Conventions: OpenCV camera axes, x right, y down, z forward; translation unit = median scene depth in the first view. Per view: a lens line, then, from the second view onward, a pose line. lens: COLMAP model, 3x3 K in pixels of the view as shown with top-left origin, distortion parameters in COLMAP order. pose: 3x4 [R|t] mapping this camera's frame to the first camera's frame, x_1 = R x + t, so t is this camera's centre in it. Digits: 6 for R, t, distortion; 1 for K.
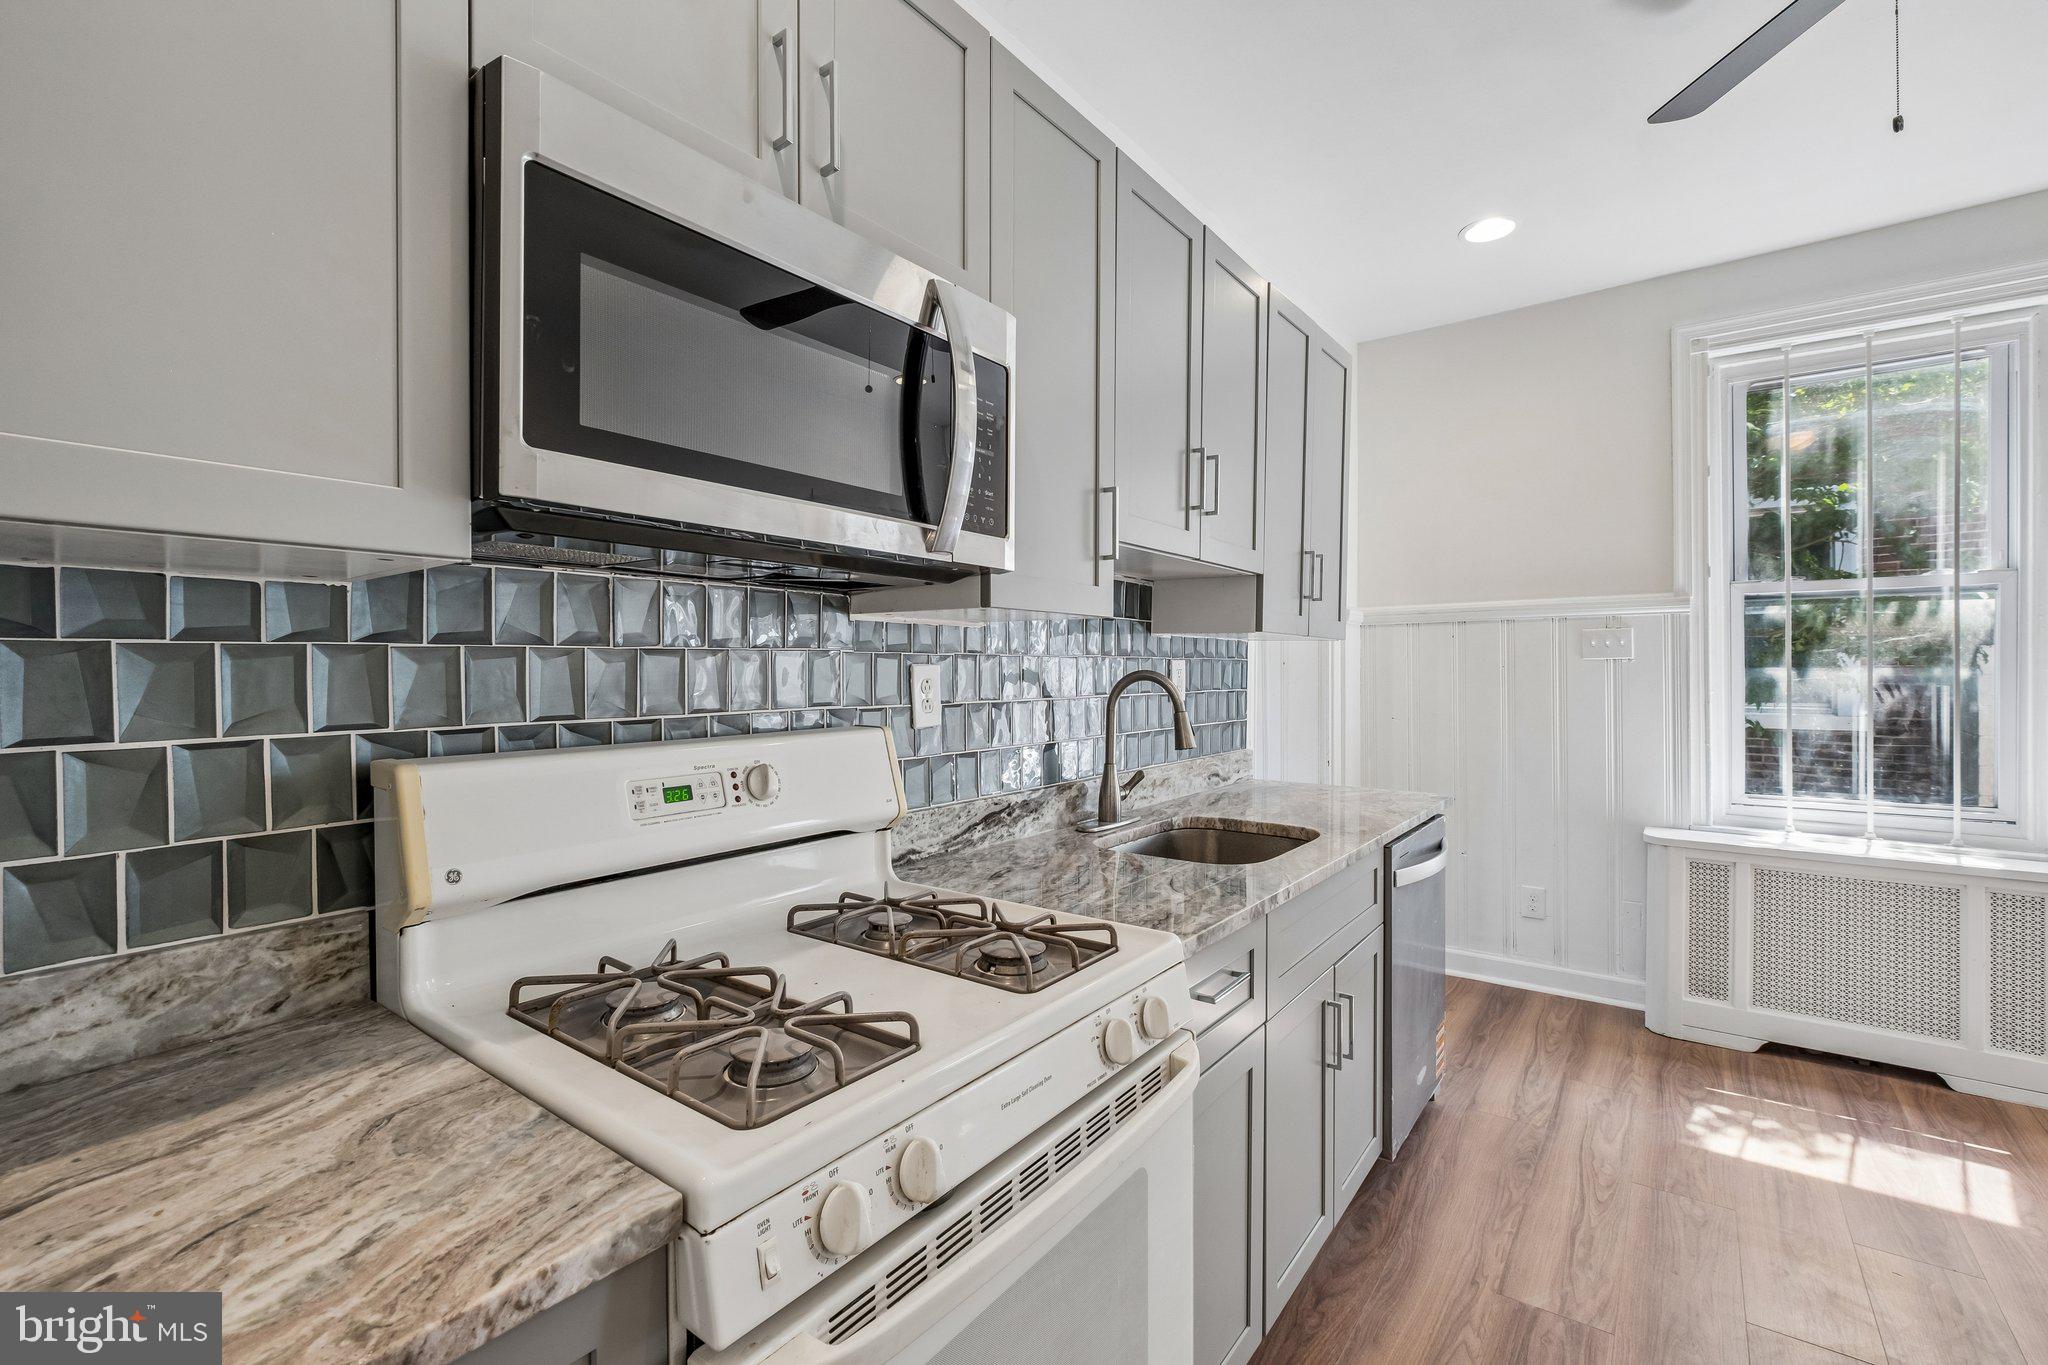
lens RADIAL K [[902.9, 0, 1006.9], [0, 902.9, 676.9], [0, 0, 1]] dist [-0.003051, 0.000369]
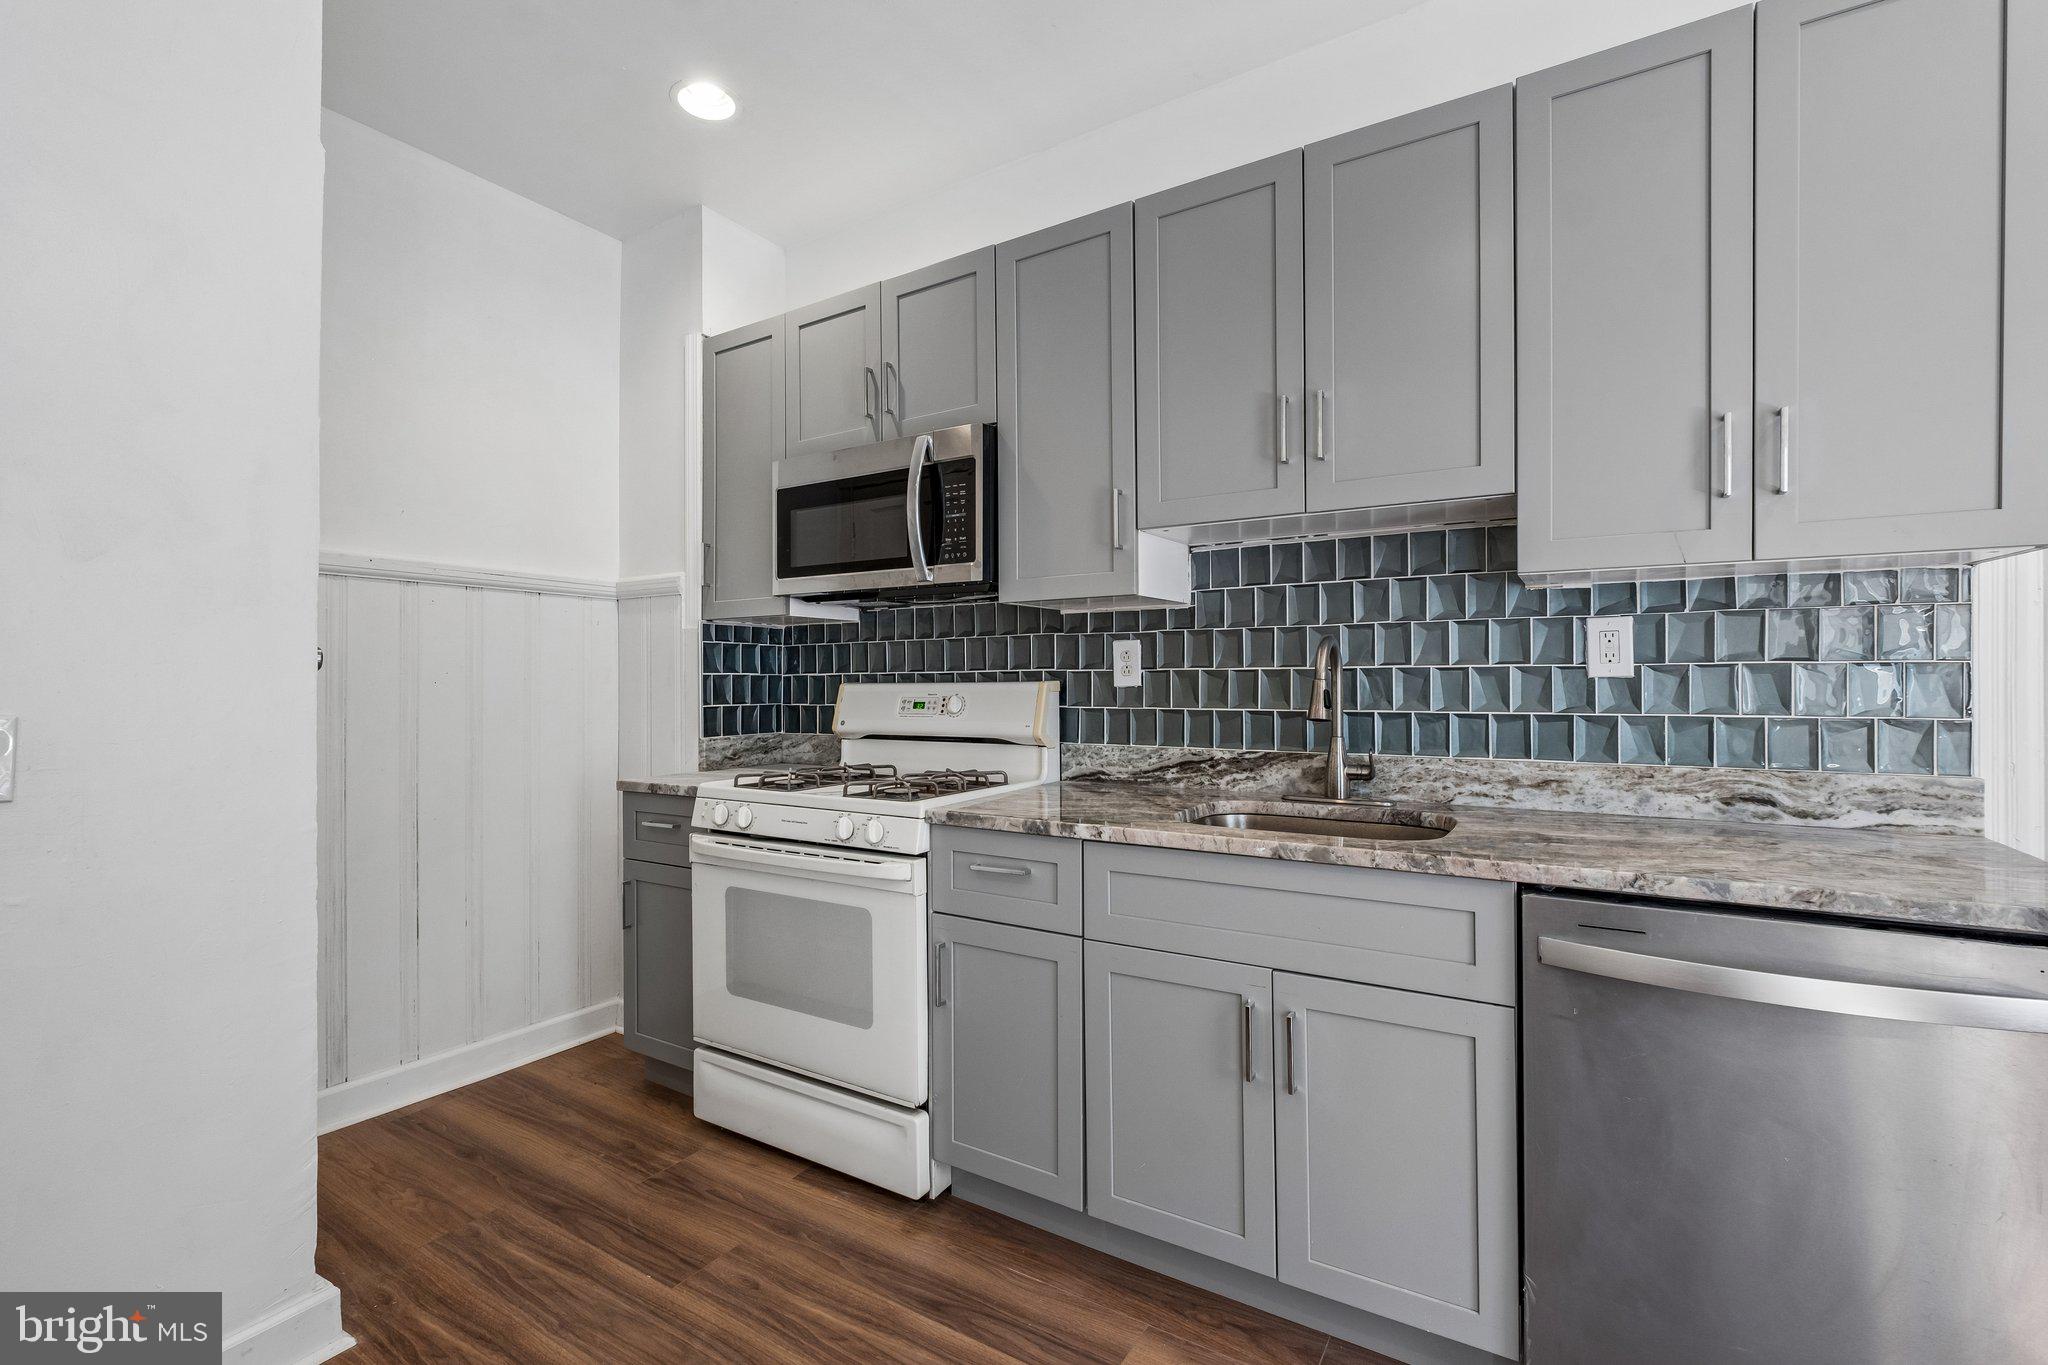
lens RADIAL K [[902.9, 0, 1013.3], [0, 902.9, 682.7], [0, 0, 1]] dist [-0.003051, 0.000369]
pose [[0.085892, 0.007272, -0.996278, 1.265956], [-0.000476, 0.999974, 0.007257, 0.040675], [0.996304, -0.000149, 0.085893, 0.721079]]
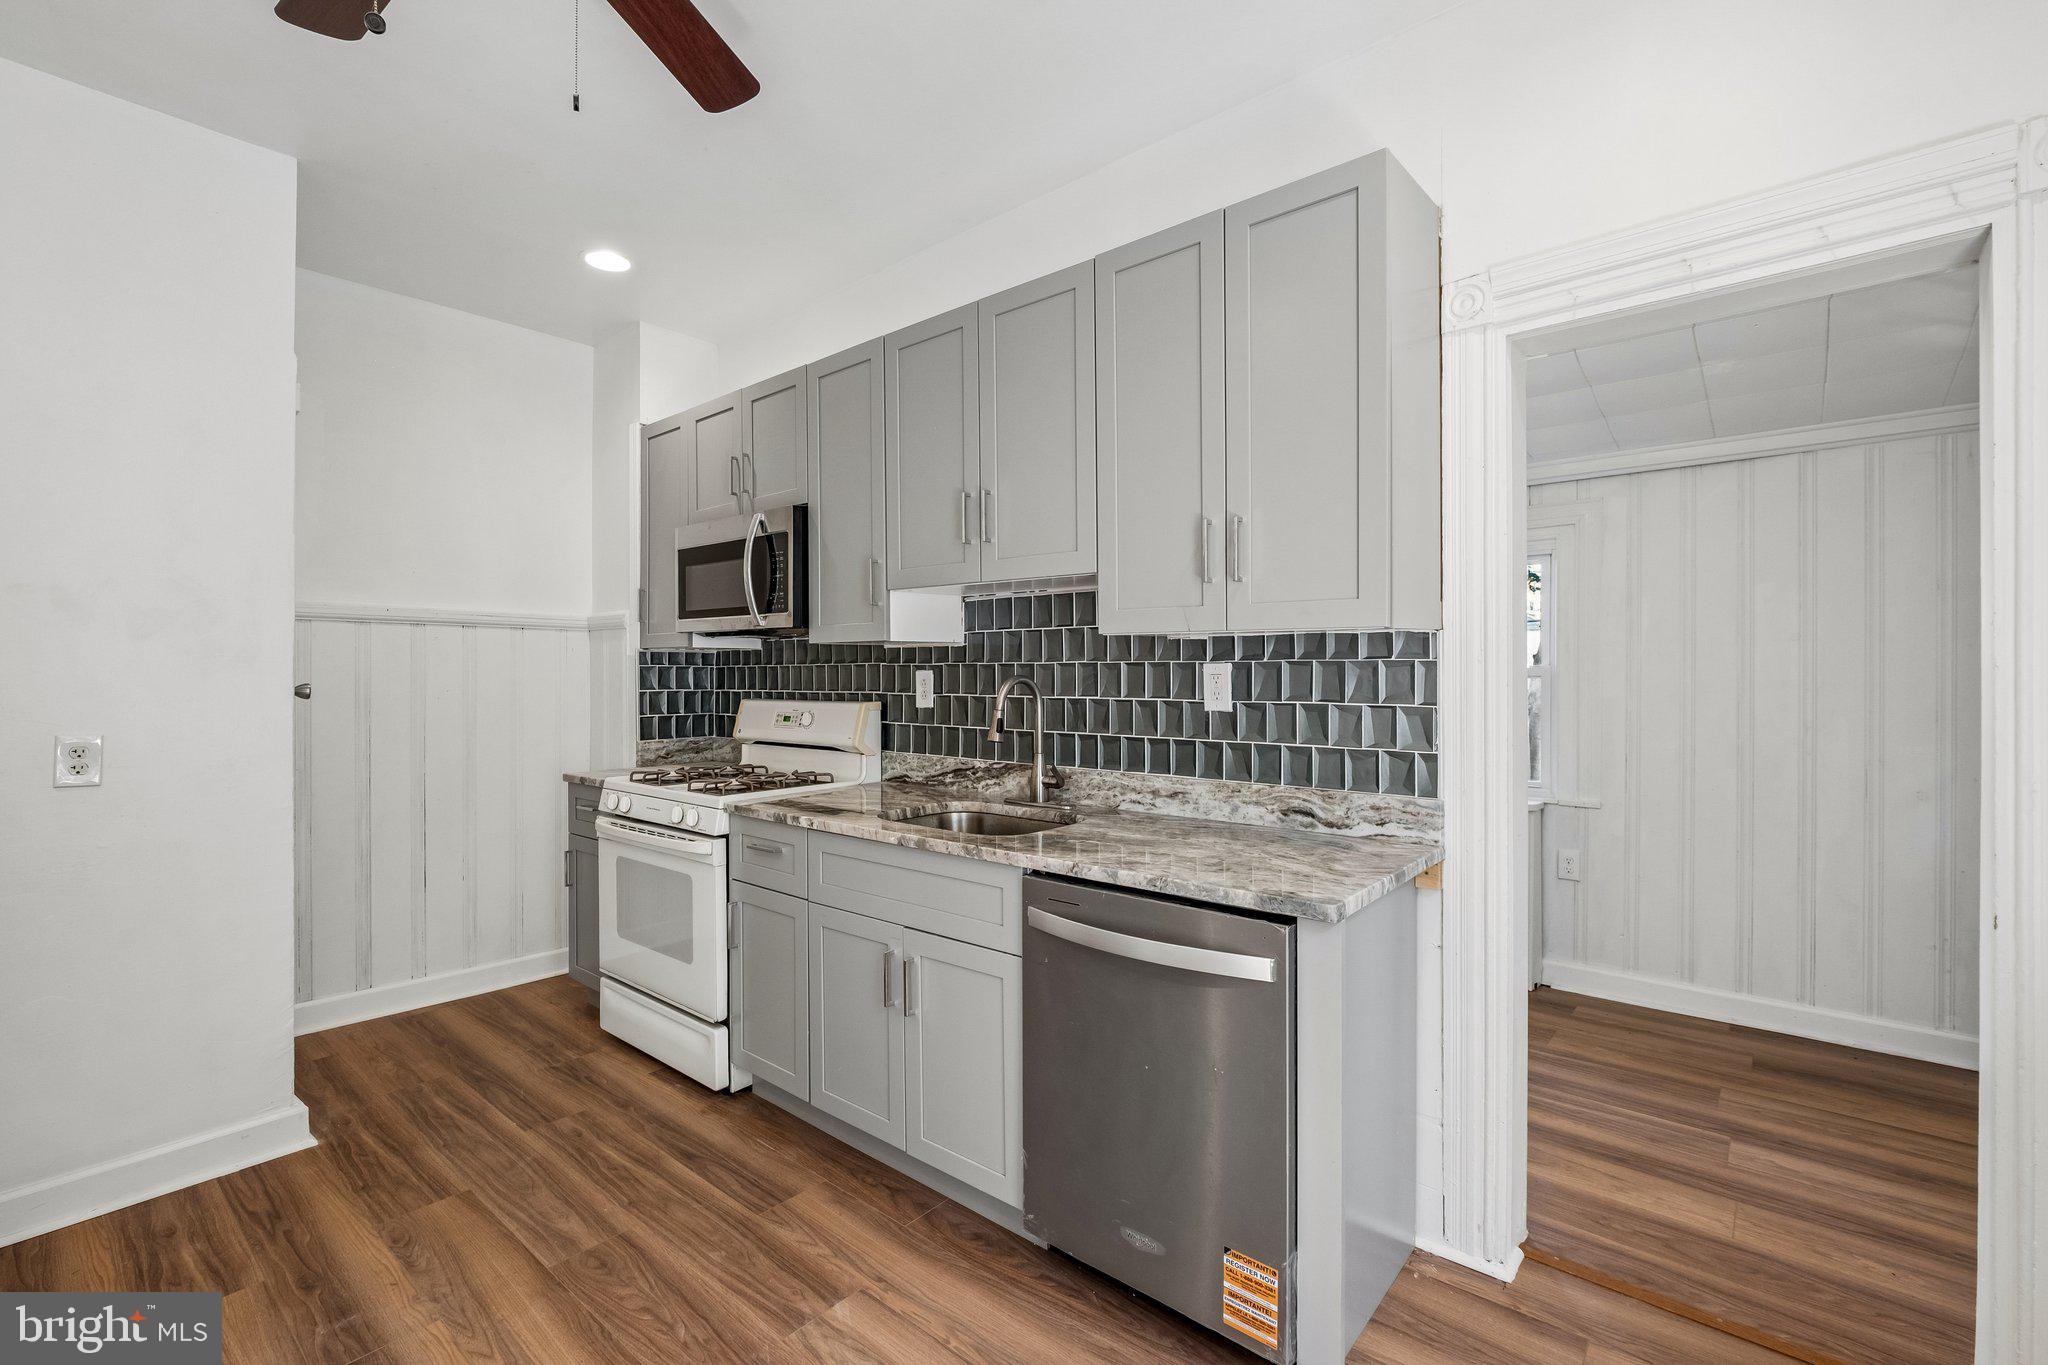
lens RADIAL K [[902.9, 0, 1014.3], [0, 902.9, 682.0], [0, 0, 1]] dist [-0.003051, 0.000369]
pose [[-0.061853, 0.017413, -0.997933, 1.610888], [-0.004079, 0.999835, 0.017699, -0.023296], [0.998077, 0.005166, -0.061772, 1.287864]]
